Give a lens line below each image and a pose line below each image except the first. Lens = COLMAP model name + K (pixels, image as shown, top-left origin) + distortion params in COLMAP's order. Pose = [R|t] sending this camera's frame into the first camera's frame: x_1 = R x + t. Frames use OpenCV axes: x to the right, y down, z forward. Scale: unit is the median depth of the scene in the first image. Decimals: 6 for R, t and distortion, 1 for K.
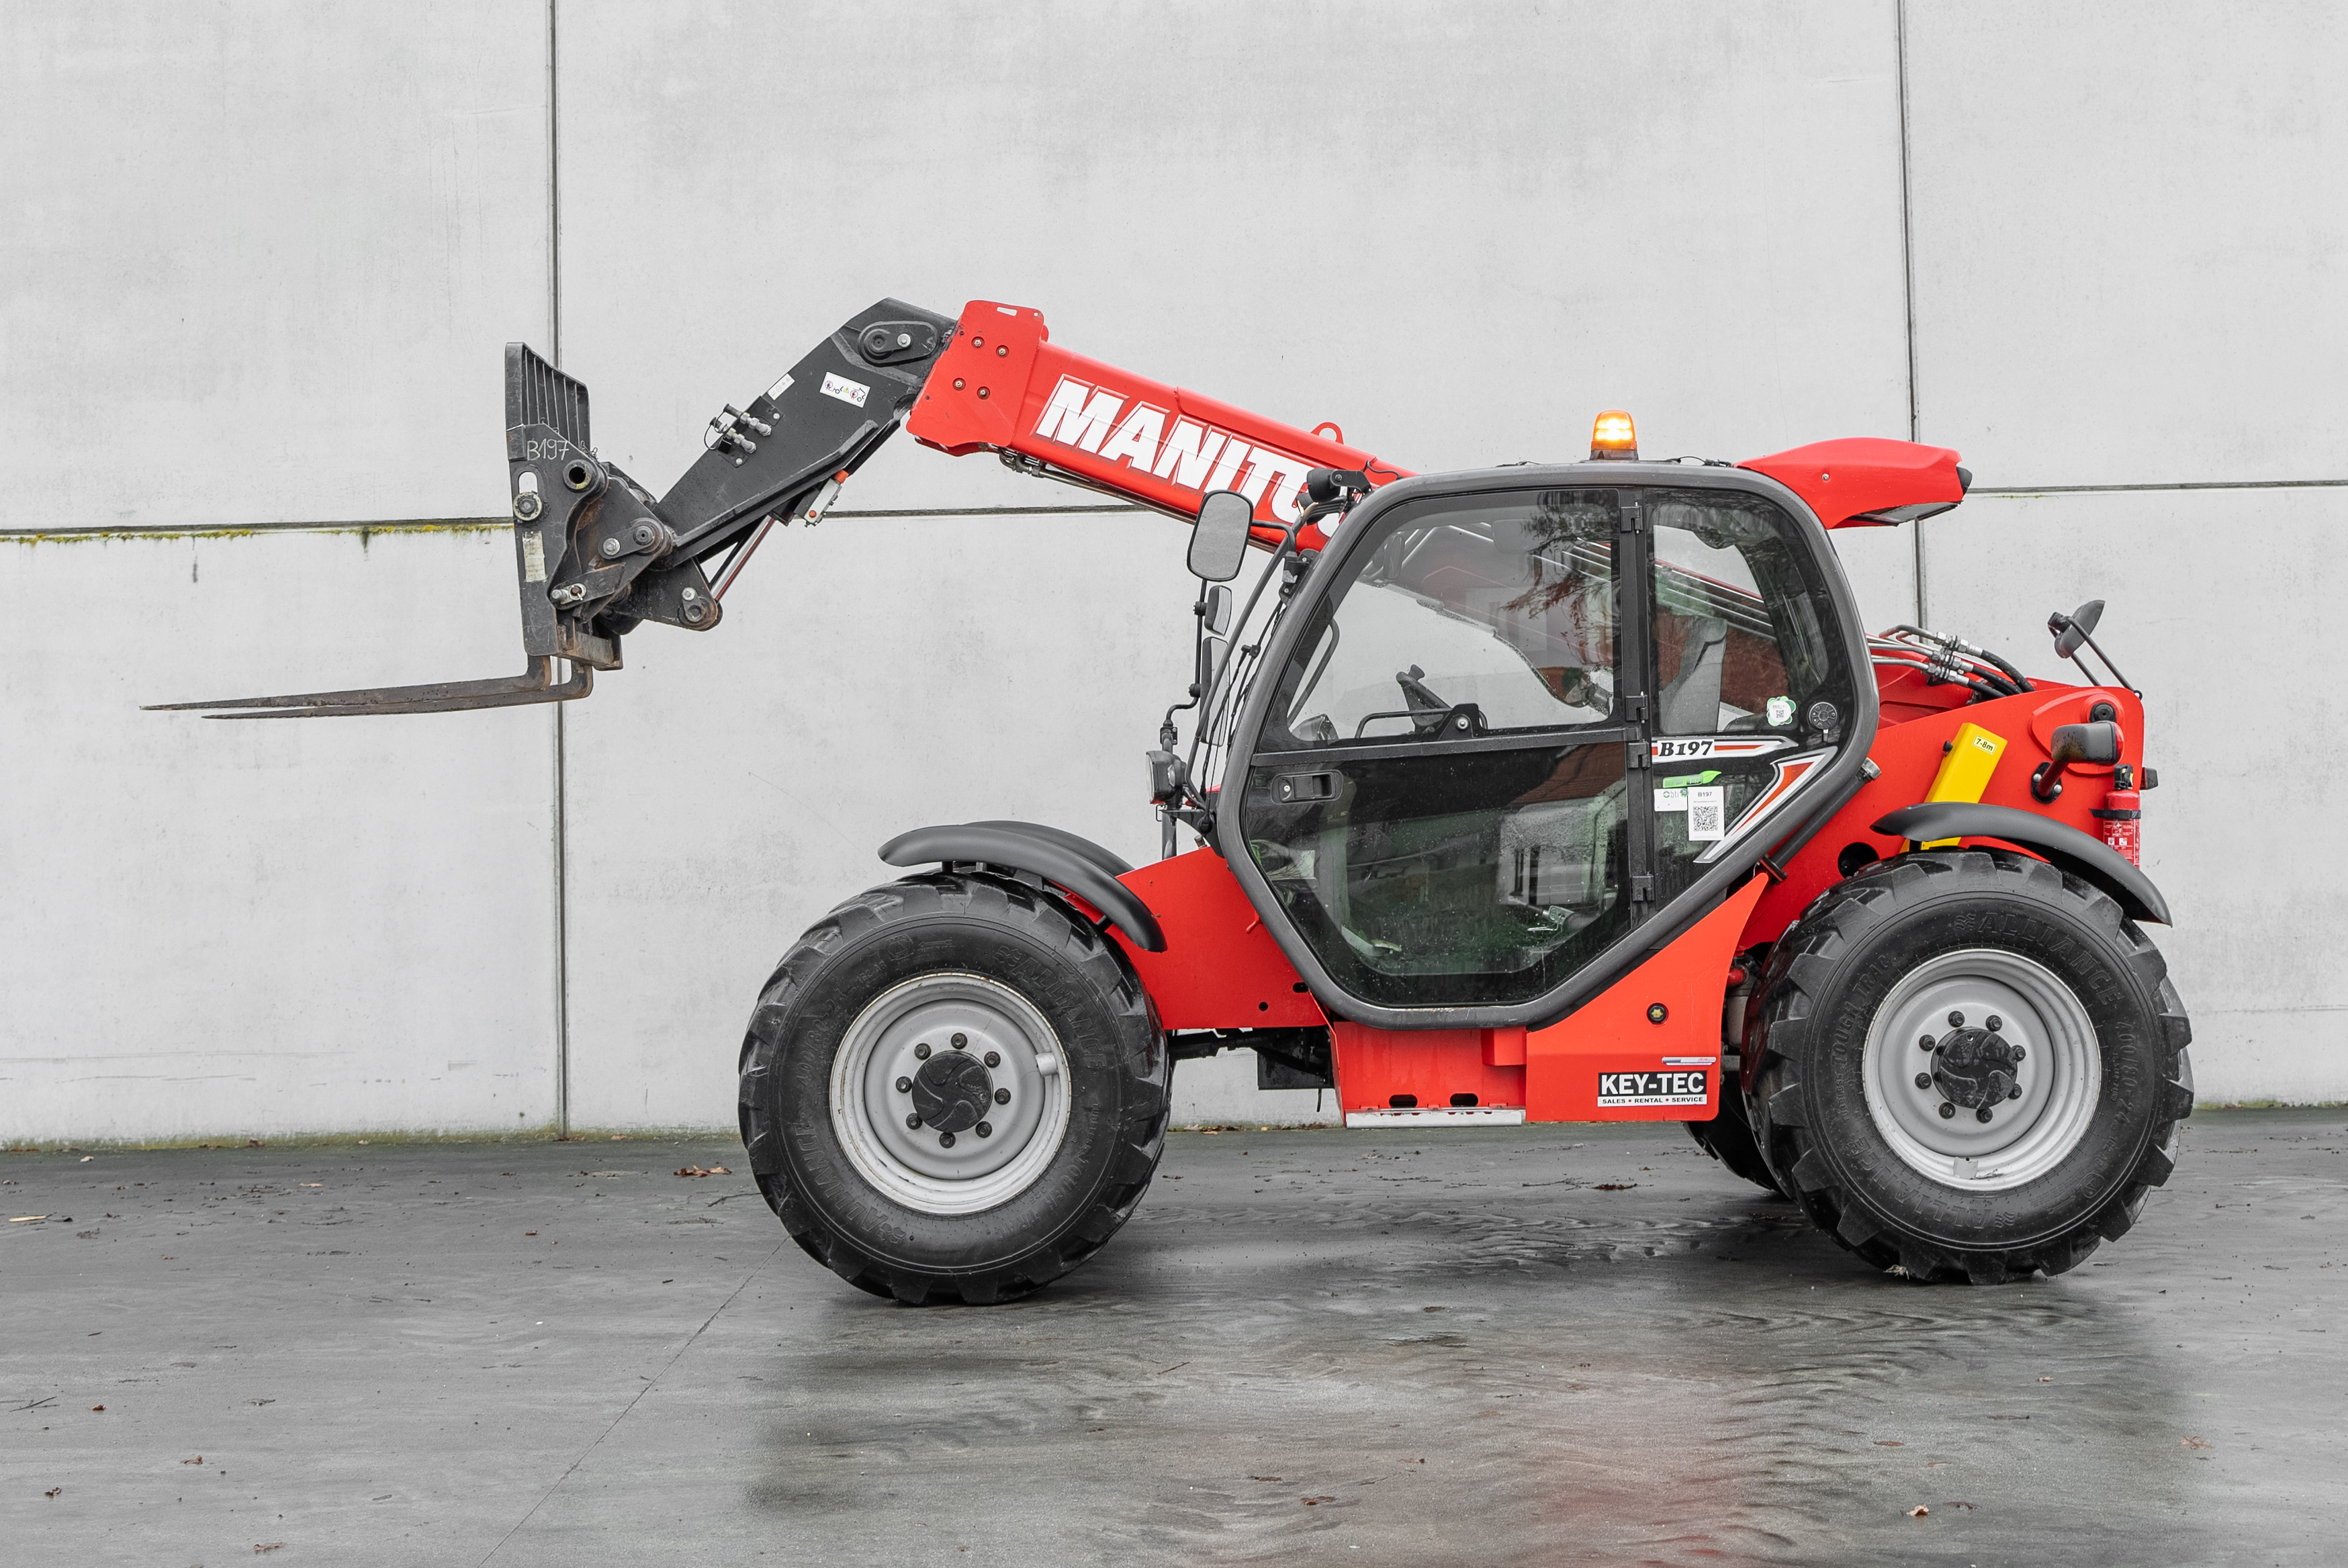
lens RADIAL K [[3305.5, 0, 1185.5], [0, 3305.5, 648.6], [0, 0, 1]] dist [-0.009075, 0.000000]
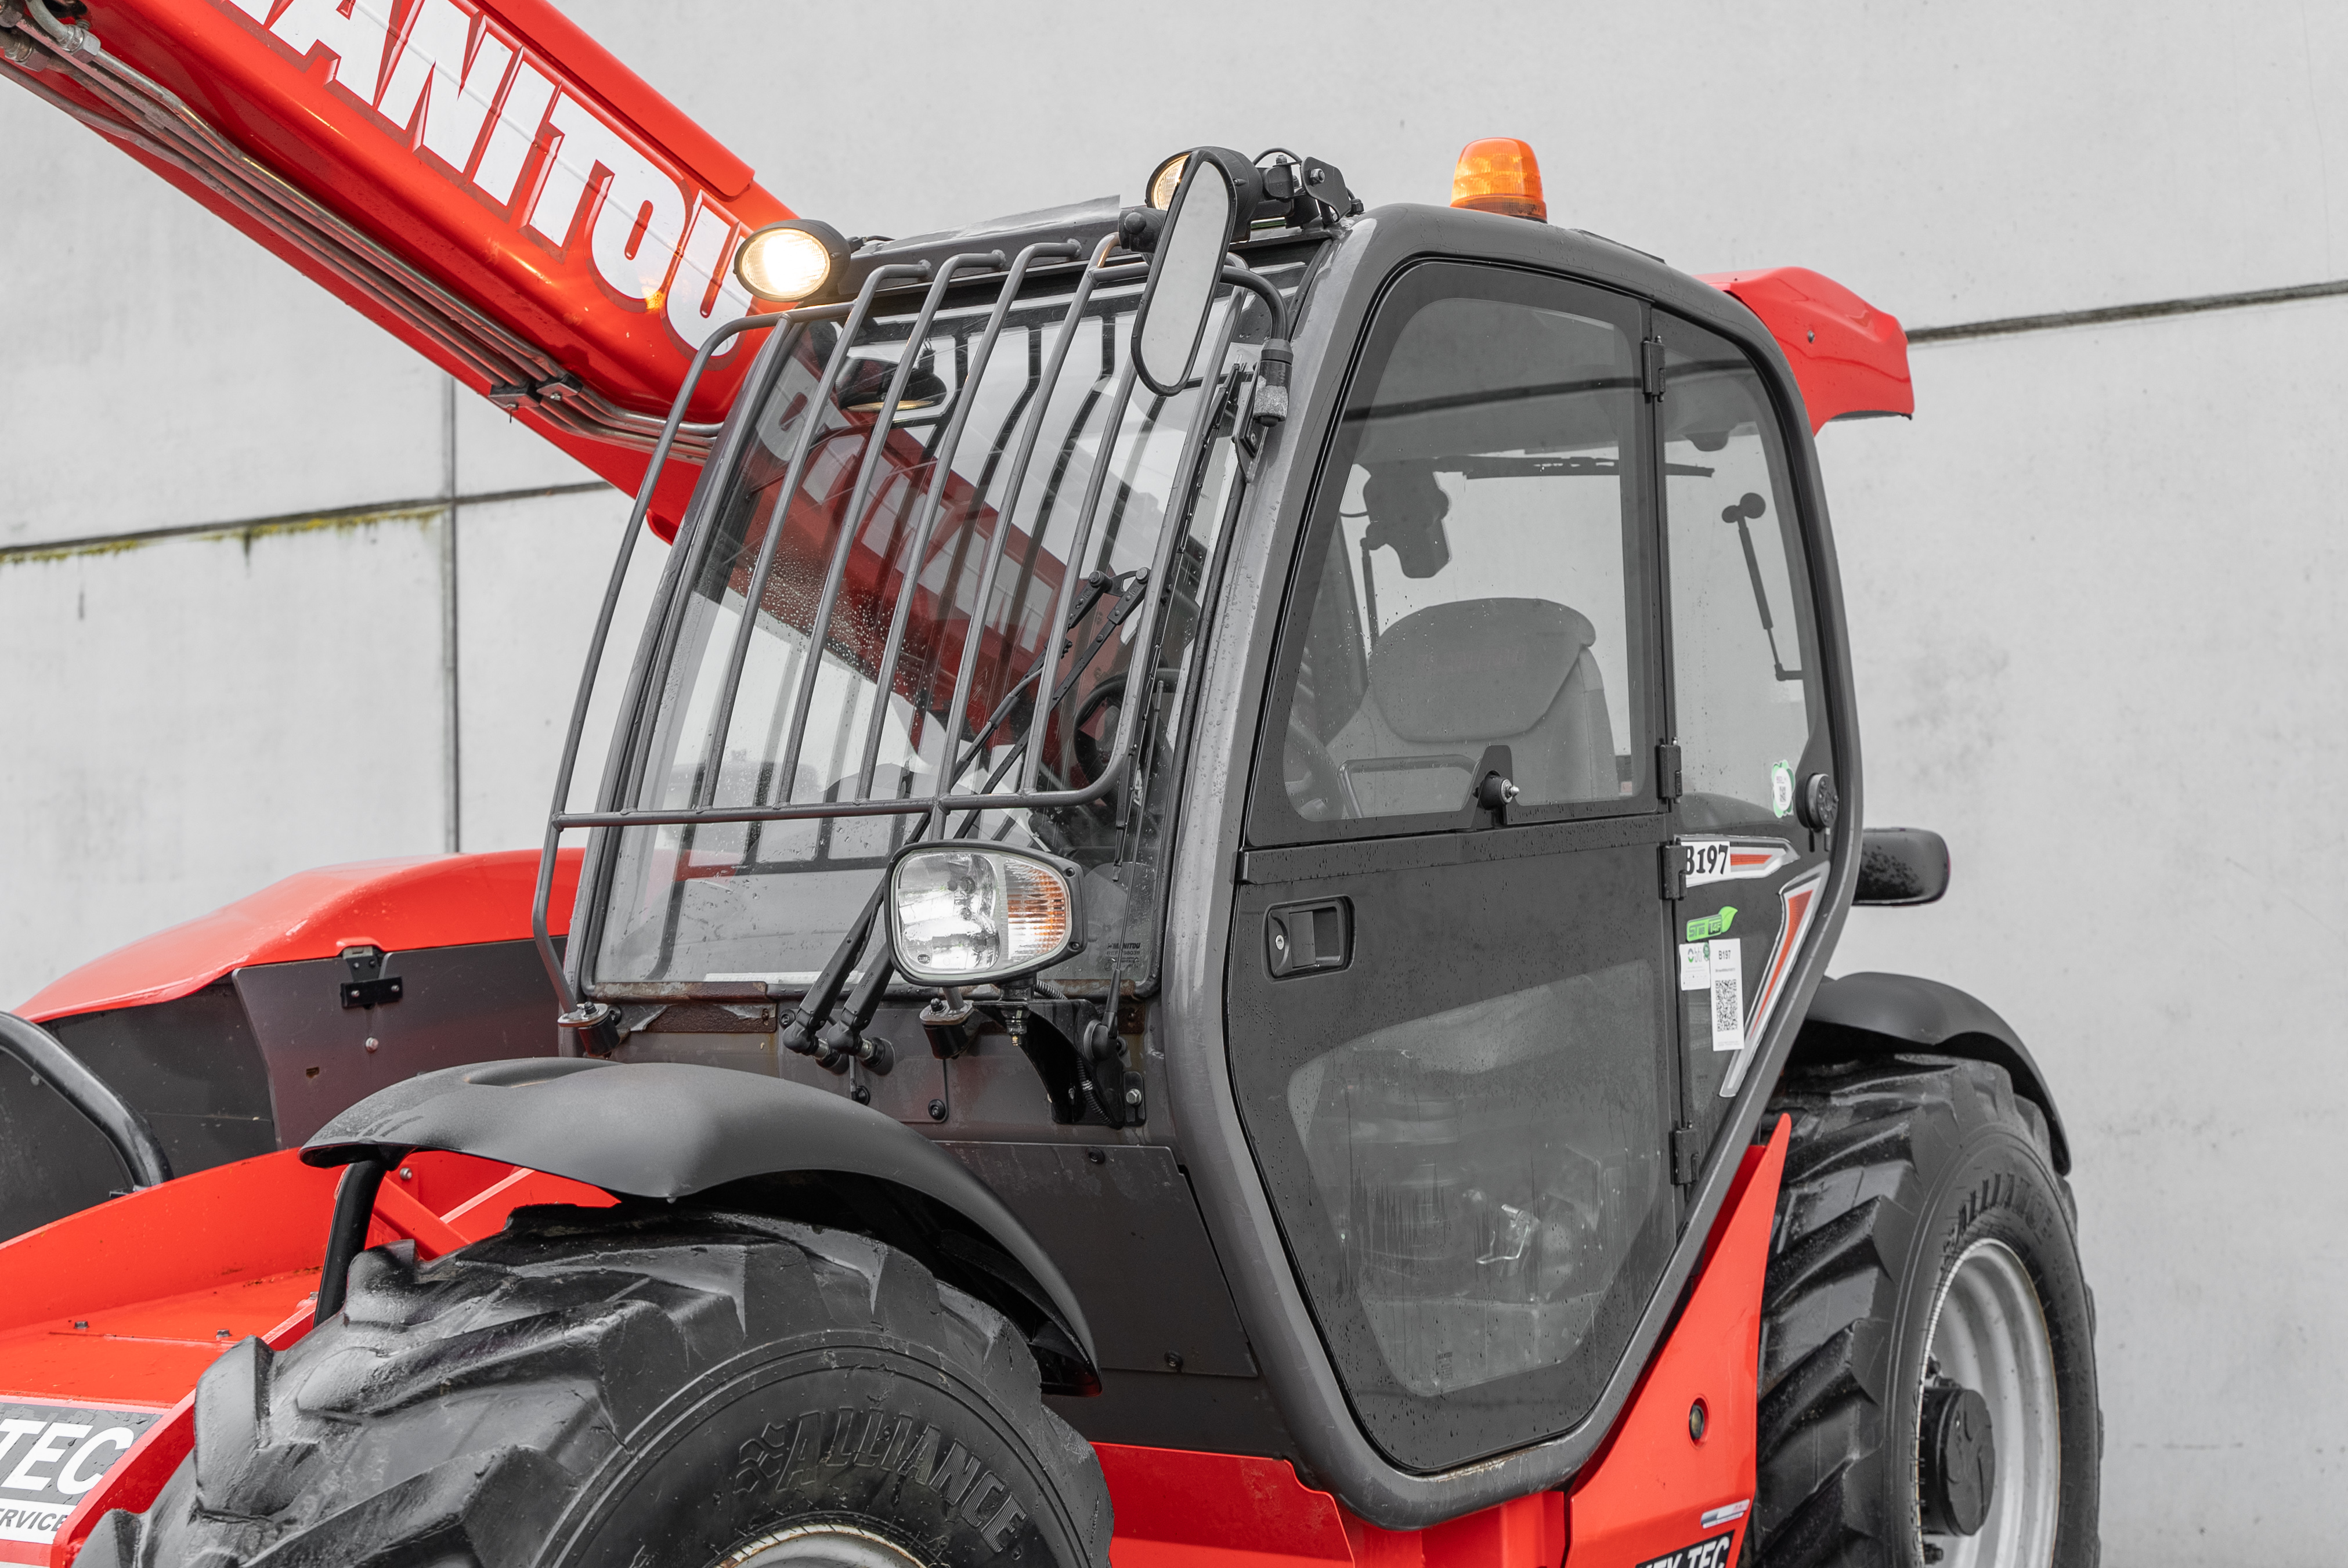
lens RADIAL K [[3782.7, 0, 1170.4], [0, 3782.7, 750.3], [0, 0, 1]] dist [-0.007086, 0.000000]
pose [[0.825627, -0.022130, -0.563782, 0.348369], [0.031663, 0.999473, 0.007137, 0.009654], [0.563327, -0.023744, 0.825893, 0.461665]]
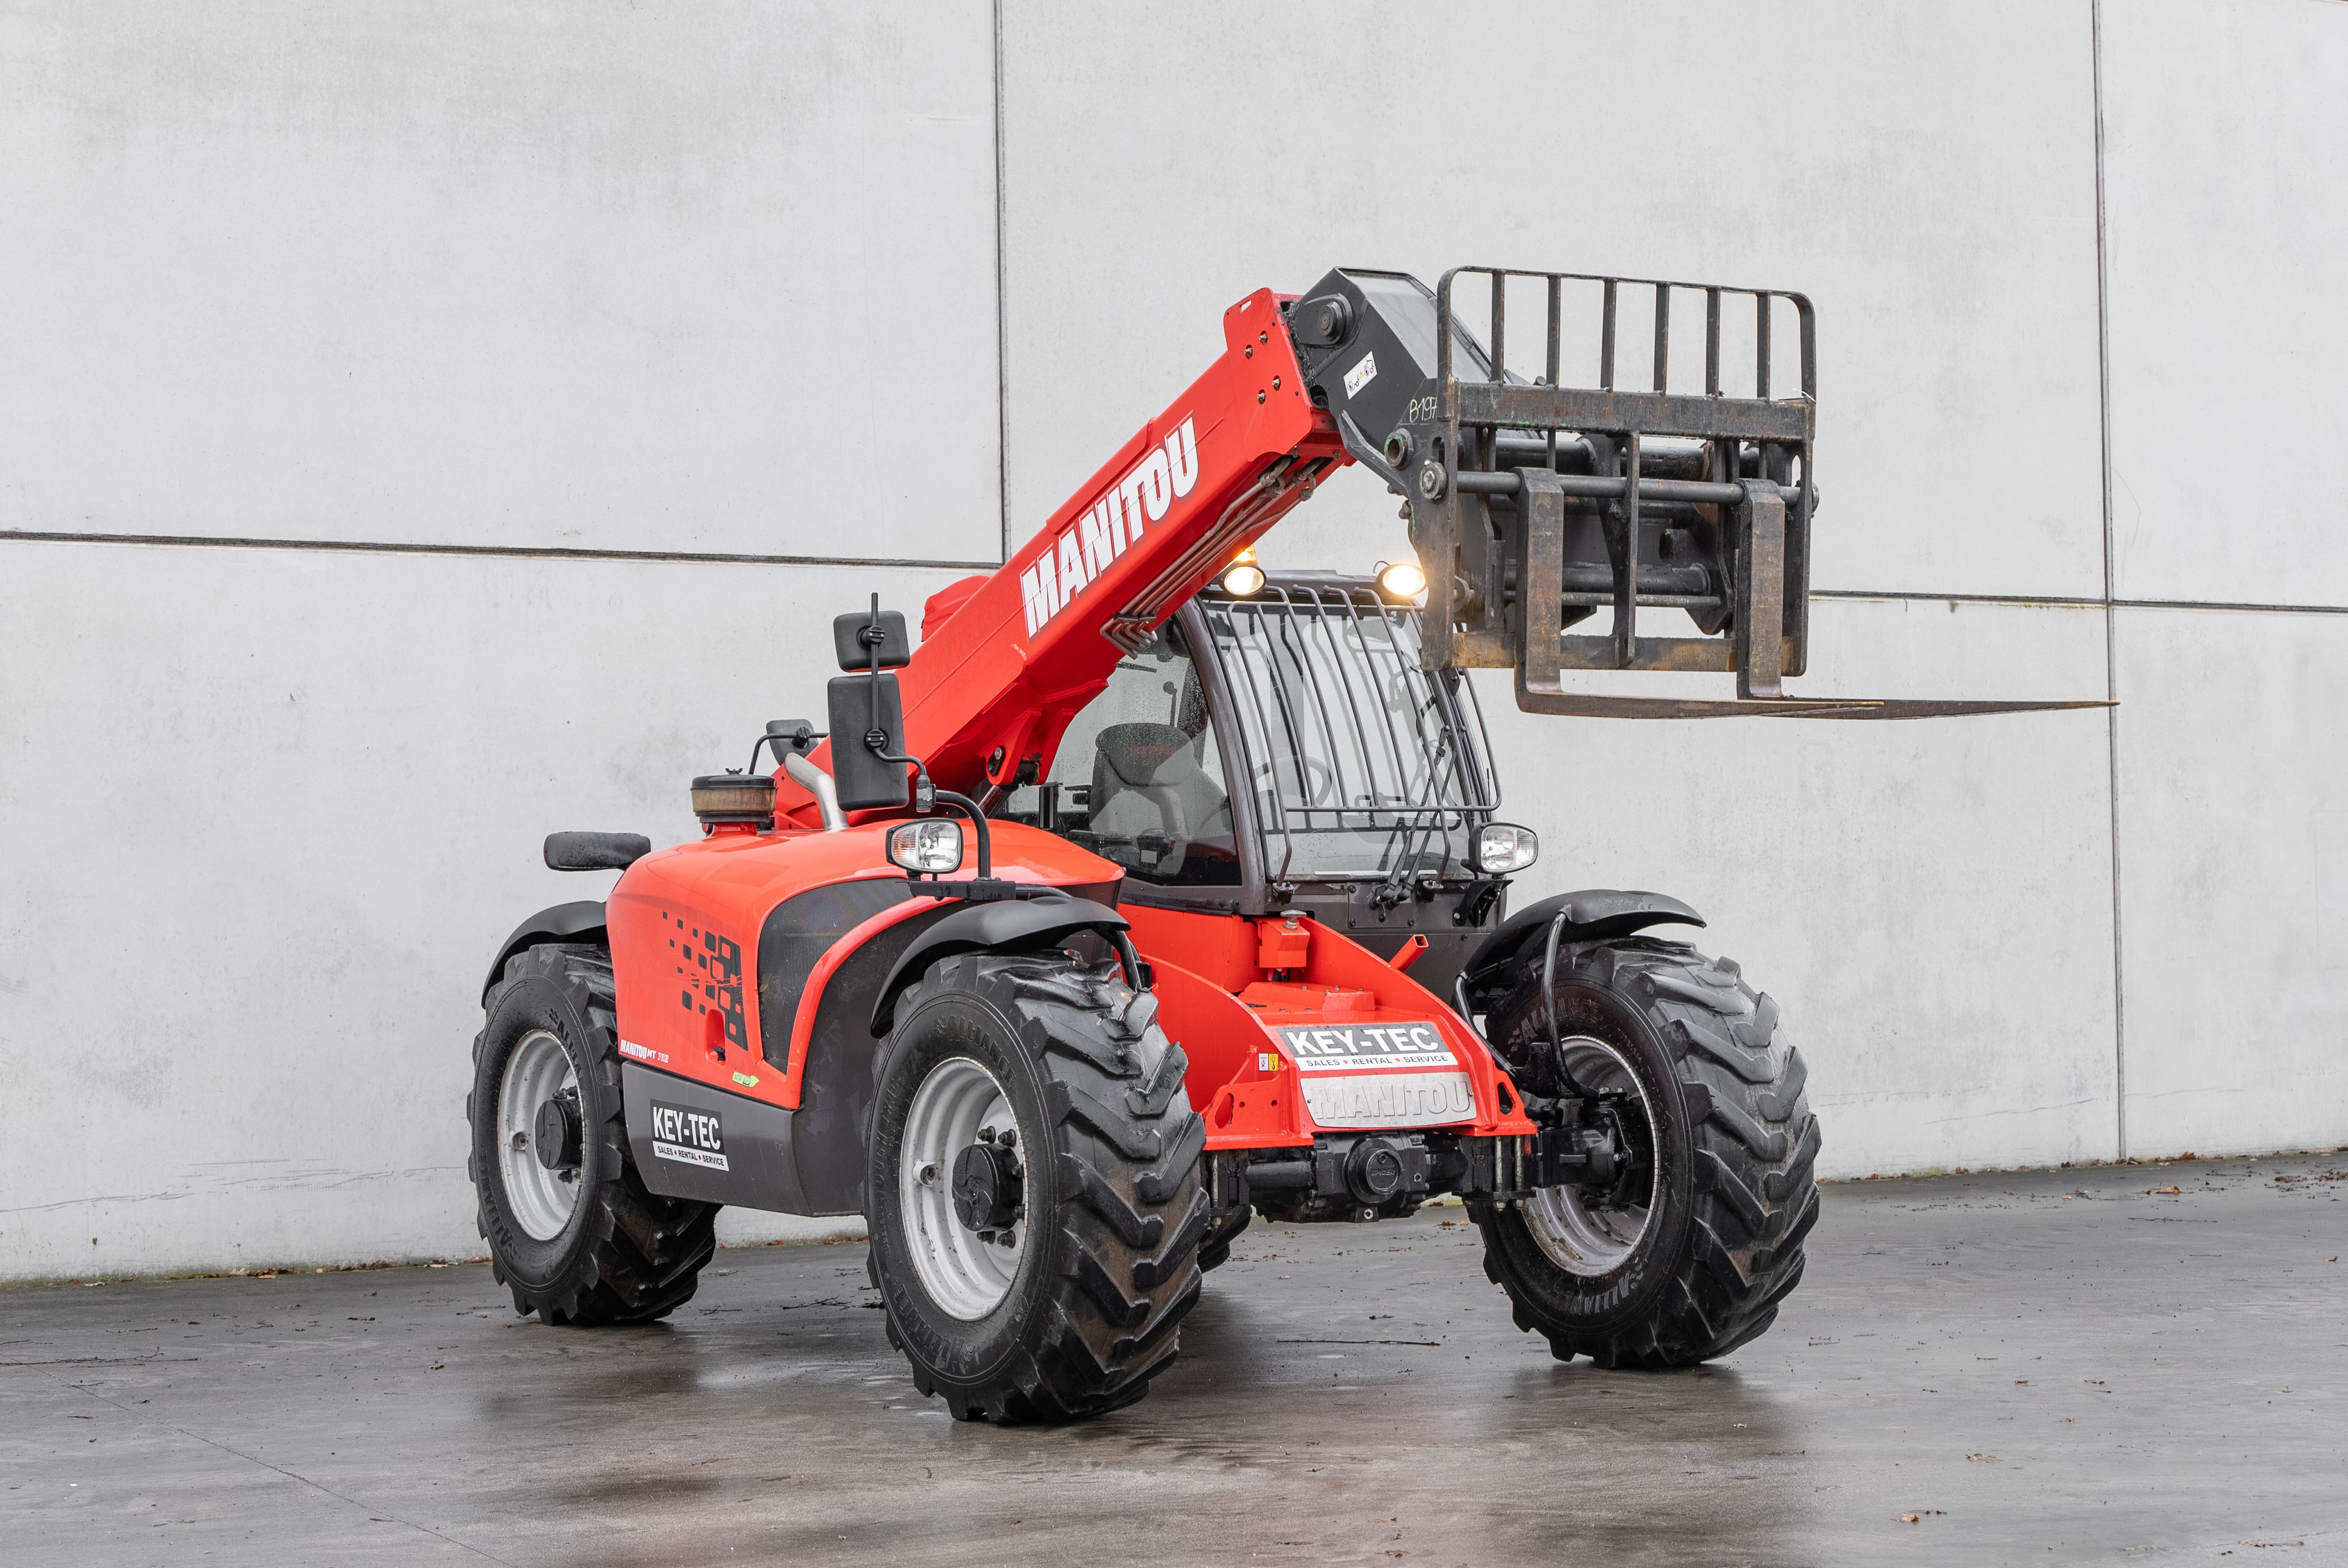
lens RADIAL K [[4030.0, 0, 1155.4], [0, 4030.0, 796.0], [0, 0, 1]] dist [-0.001269, 0.000000]
pose [[0.873280, 0.022323, 0.486708, -0.296113], [-0.028796, 0.999568, 0.005823, 0.009433], [-0.486368, -0.019101, 0.873545, -0.018923]]
